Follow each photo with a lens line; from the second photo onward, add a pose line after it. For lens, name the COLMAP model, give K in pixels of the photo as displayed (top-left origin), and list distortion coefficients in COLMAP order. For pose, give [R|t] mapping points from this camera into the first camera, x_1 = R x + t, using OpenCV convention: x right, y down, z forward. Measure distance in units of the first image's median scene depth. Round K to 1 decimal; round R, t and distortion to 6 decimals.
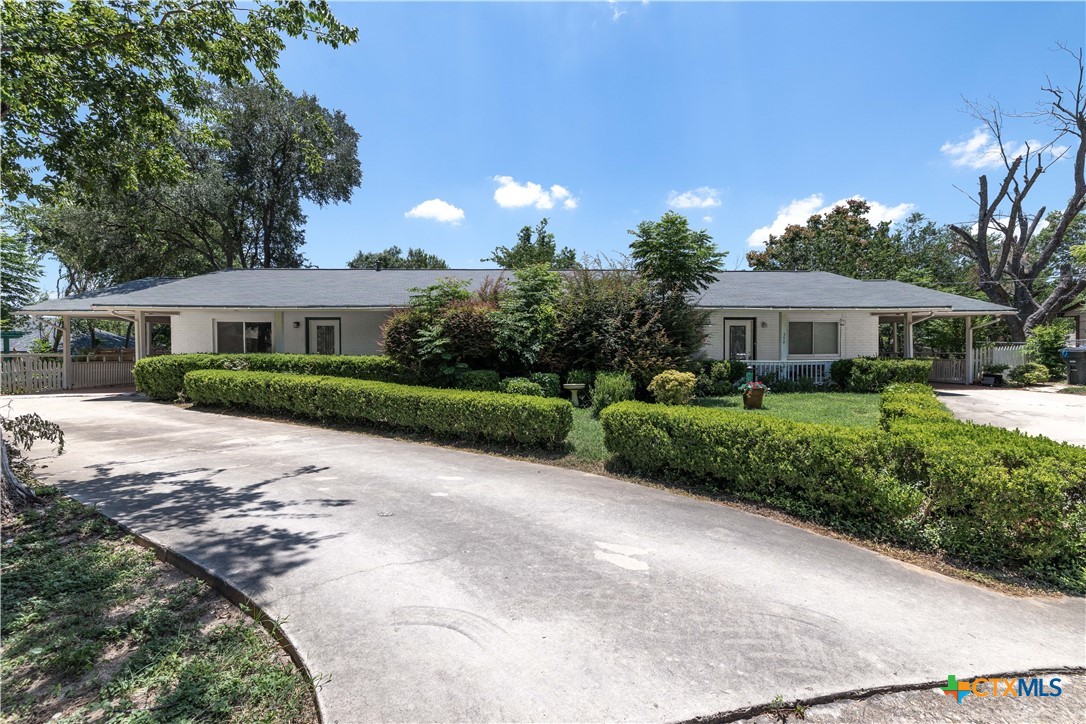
lens RADIAL K [[487.4, 0, 545.0], [0, 487.4, 354.3], [0, 0, 1]] dist [0.000694, 0.000122]
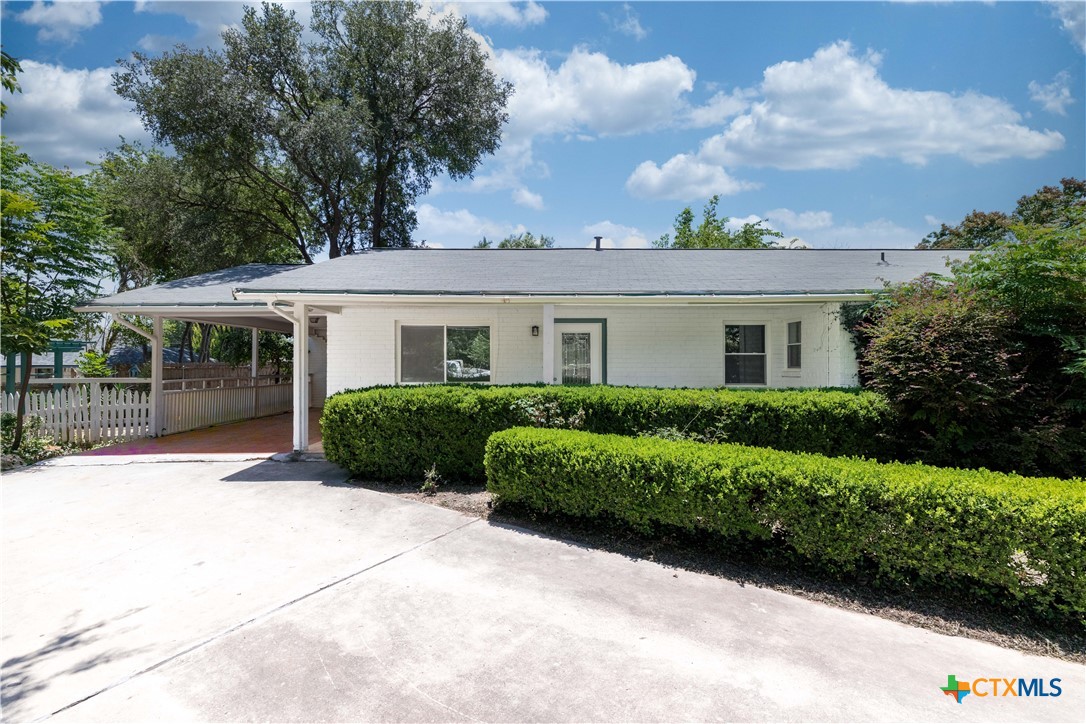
lens RADIAL K [[469.9, 0, 543.0], [0, 469.9, 362.0], [0, 0, 1]] dist [-0.001599, -0.000191]
pose [[0.999915, 0.006696, -0.011179, -0.480639], [-0.006578, 0.999923, 0.010552, -0.028058], [0.011248, -0.010478, 0.999882, 0.406976]]
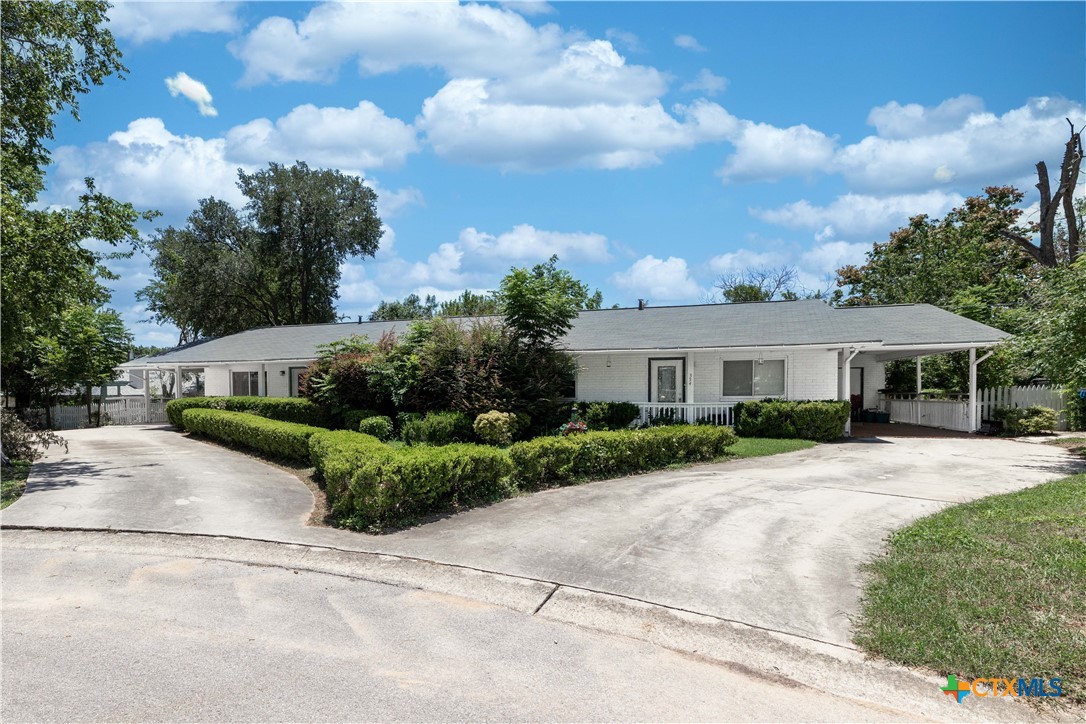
lens RADIAL K [[608.4, 0, 542.8], [0, 608.4, 400.7], [0, 0, 1]] dist [0.000000, 0.000098]
pose [[0.937288, 0.000188, -0.348555, 0.631562], [0.001935, 0.999982, 0.005744, 0.001085], [0.348549, -0.006058, 0.937271, -0.210261]]
